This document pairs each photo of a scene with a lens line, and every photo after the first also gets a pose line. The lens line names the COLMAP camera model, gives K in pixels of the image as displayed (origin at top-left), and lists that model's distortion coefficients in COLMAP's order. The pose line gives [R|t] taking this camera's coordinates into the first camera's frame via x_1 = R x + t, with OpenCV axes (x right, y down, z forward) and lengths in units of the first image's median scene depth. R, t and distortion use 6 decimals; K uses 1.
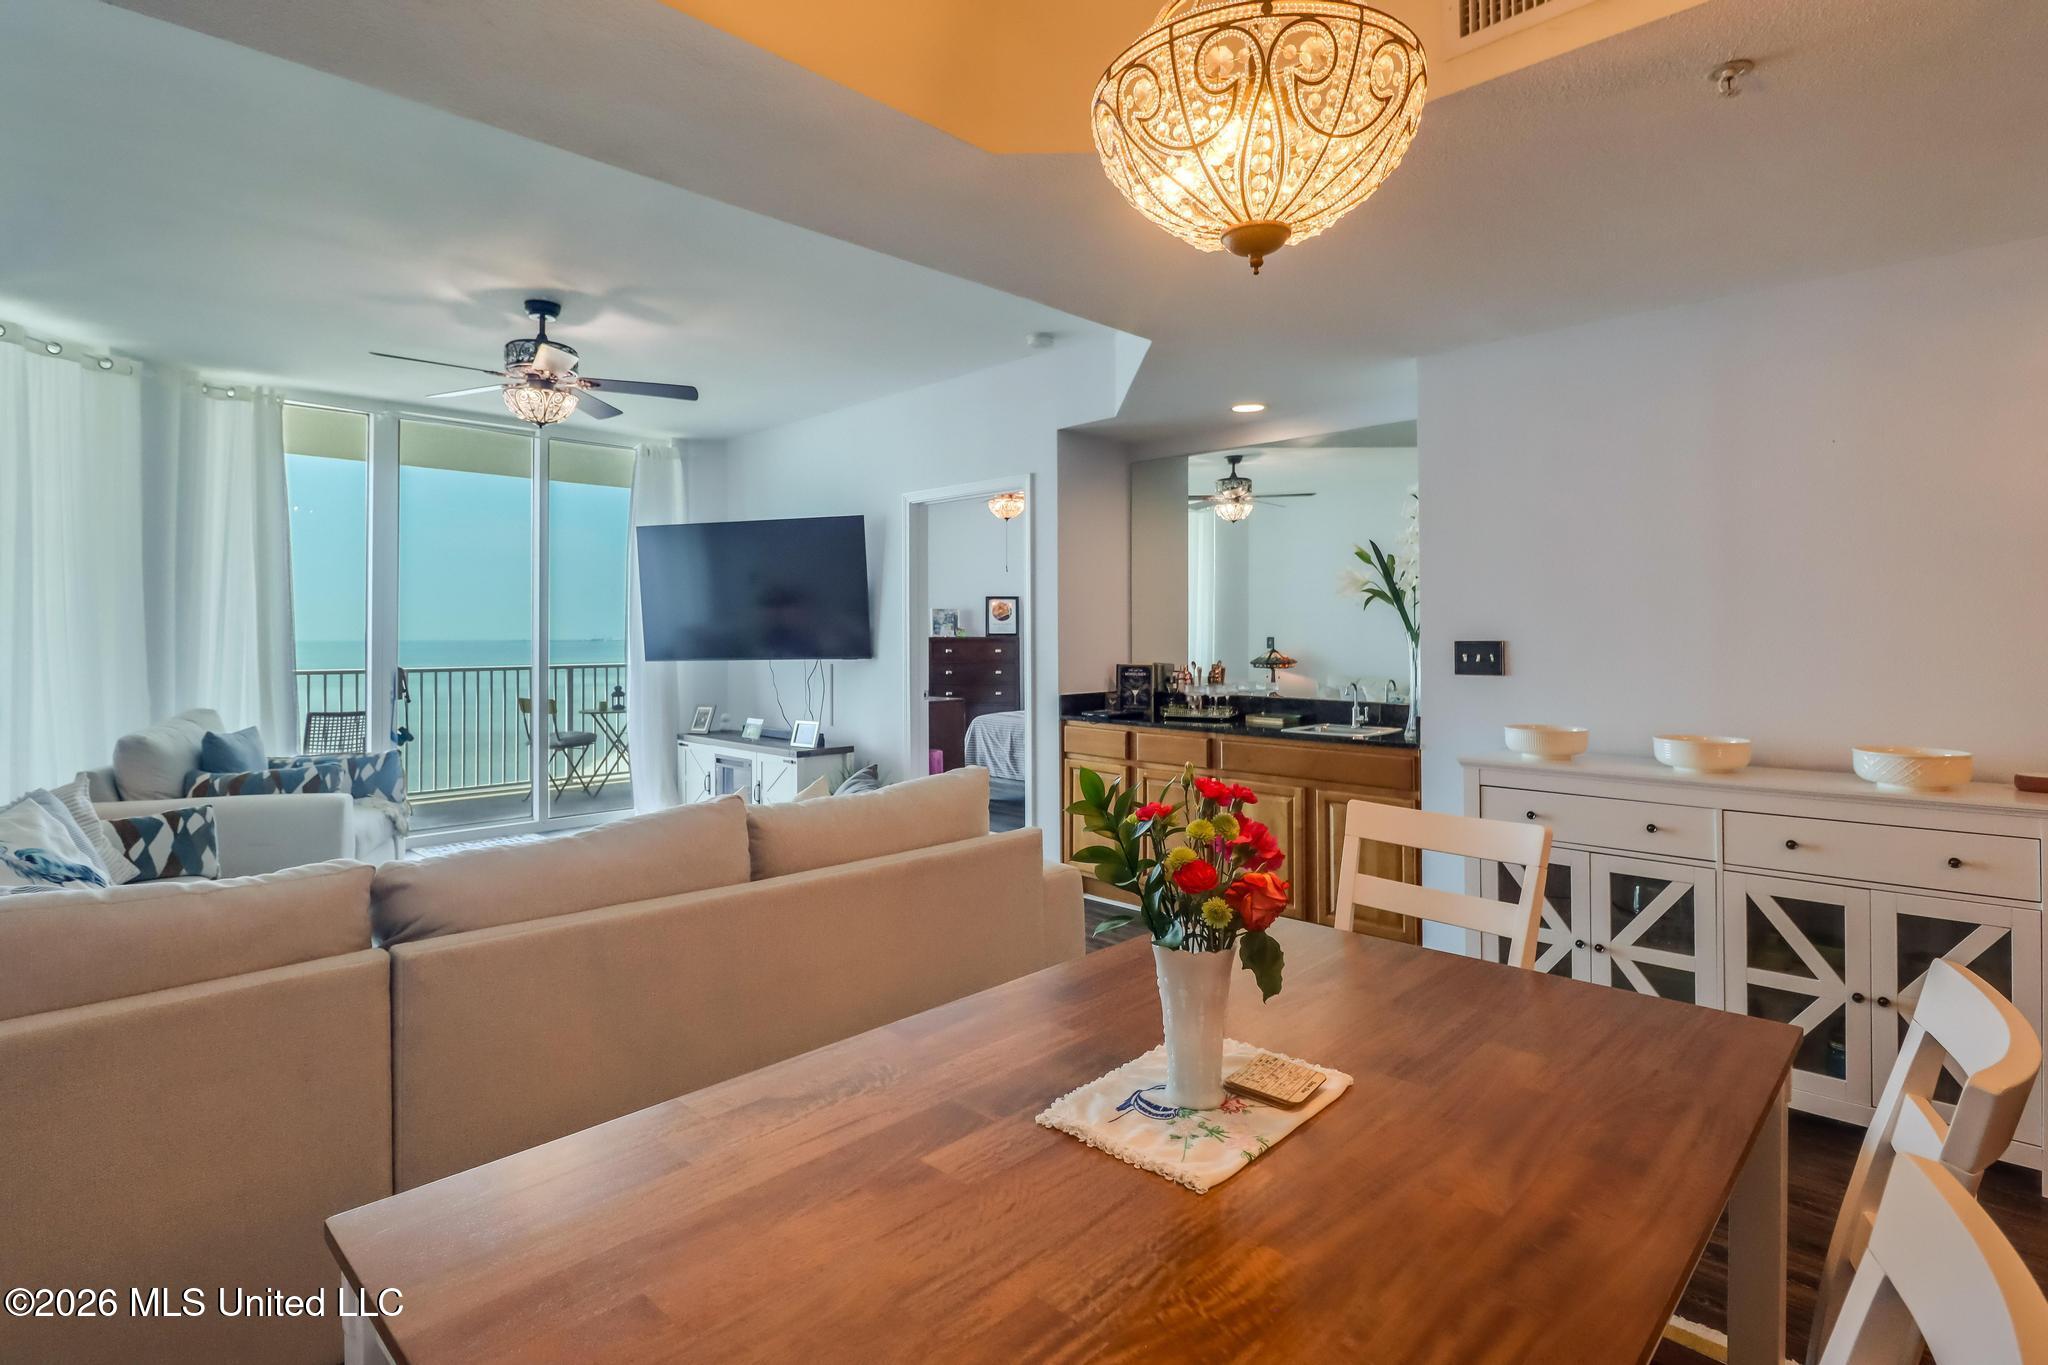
lens RADIAL K [[1066.1, 0, 1056.7], [0, 1066.1, 621.8], [0, 0, 1]] dist [-0.000744, -0.001323]
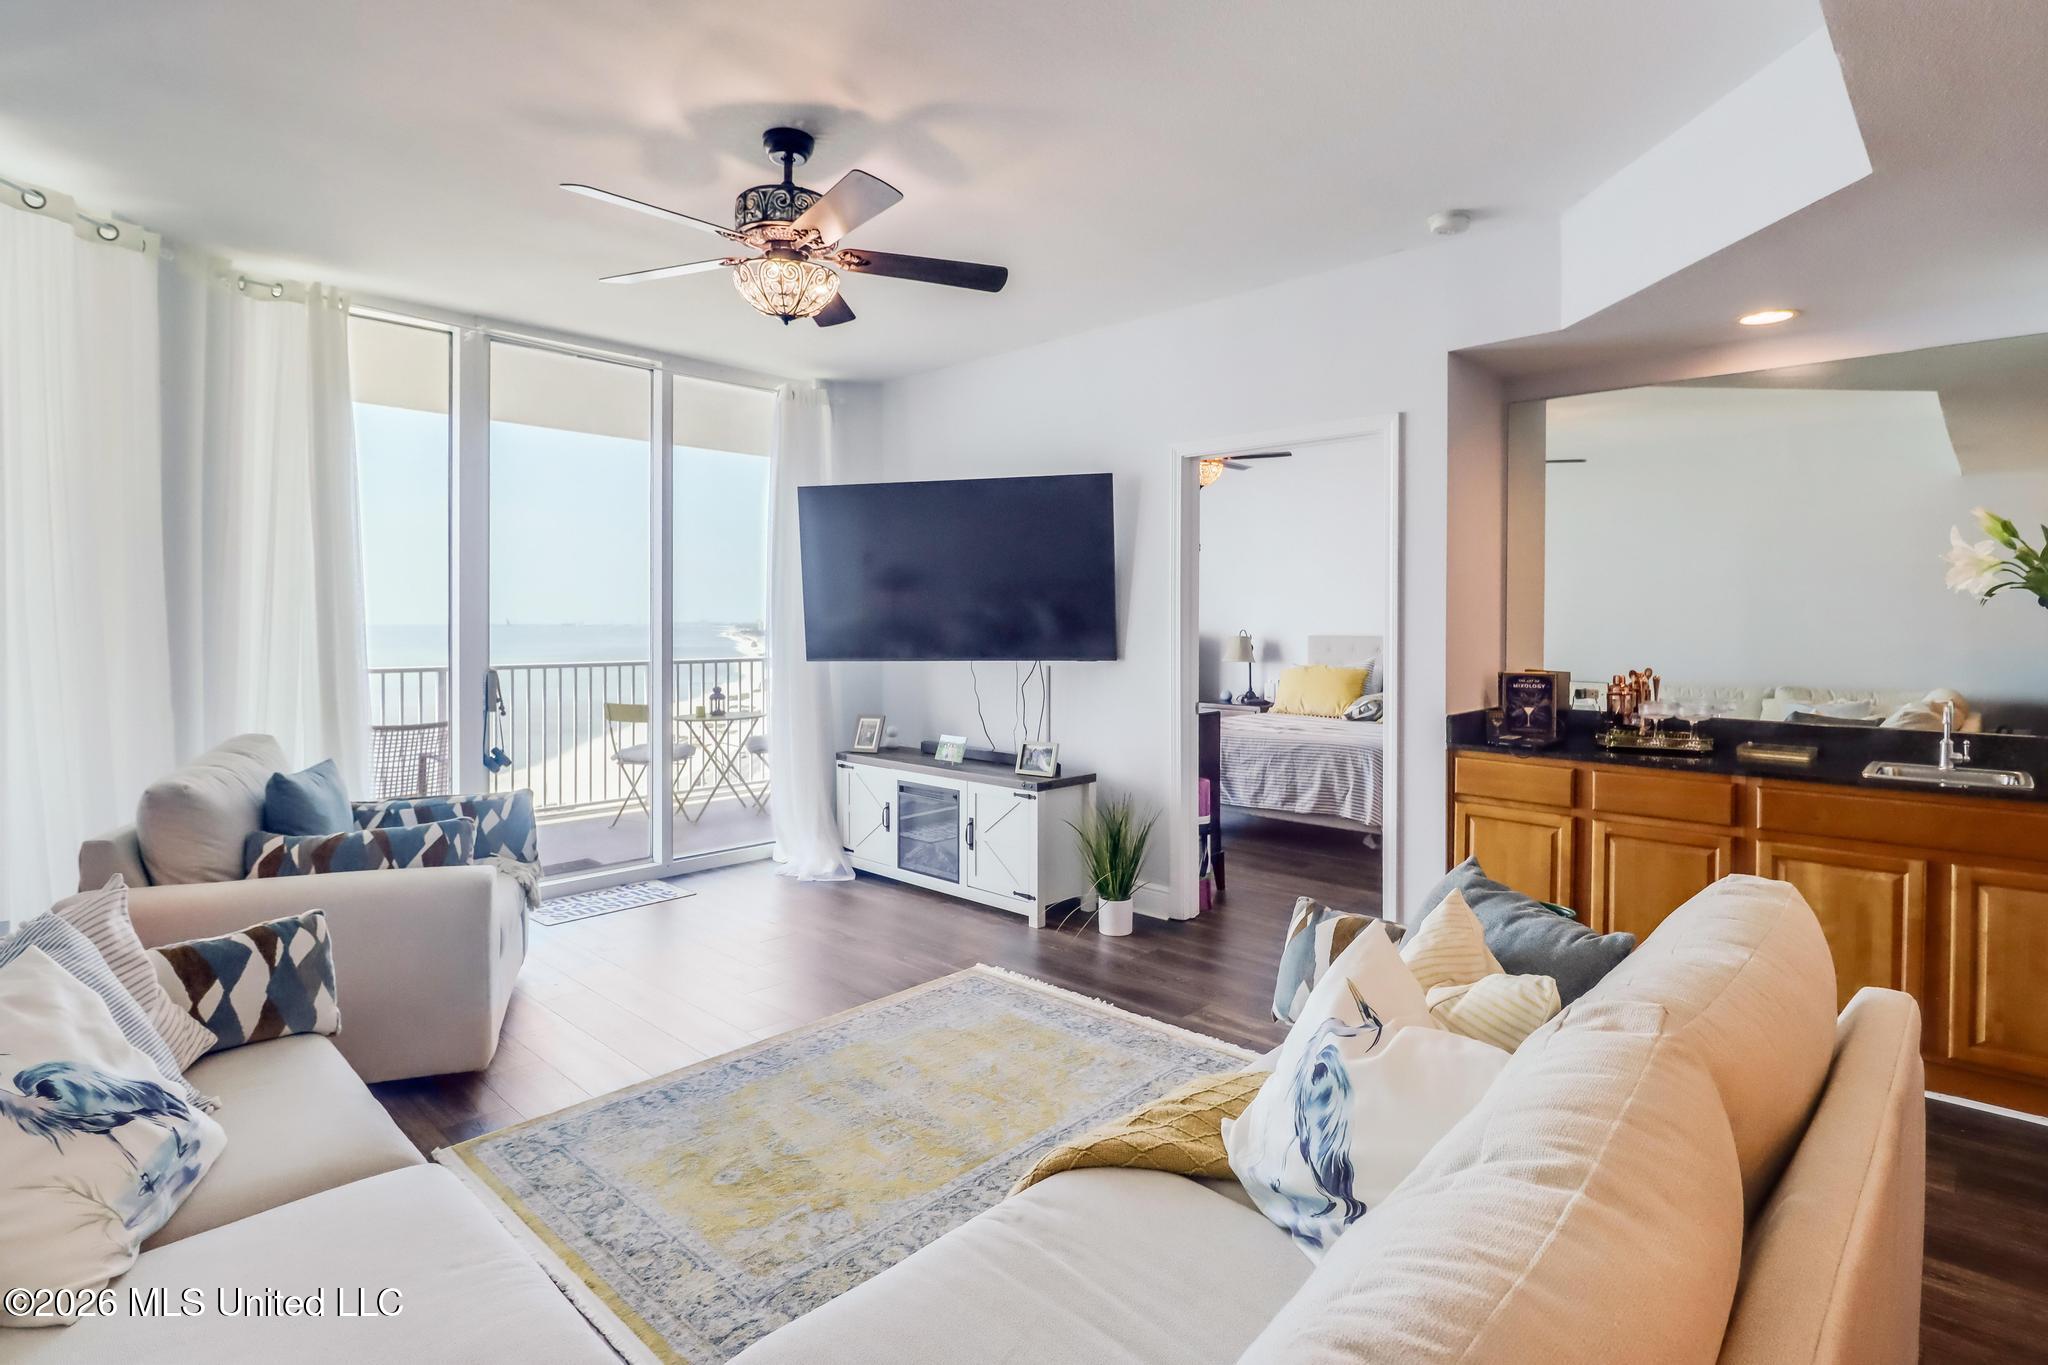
lens RADIAL K [[1025.6, 0, 1014.2], [0, 1025.6, 624.4], [0, 0, 1]] dist [-0.001502, -0.000917]
pose [[0.999482, 0.005153, 0.031762, -0.337429], [-0.005666, 0.999855, 0.016085, -0.003594], [-0.031674, -0.016257, 0.999366, 0.326211]]
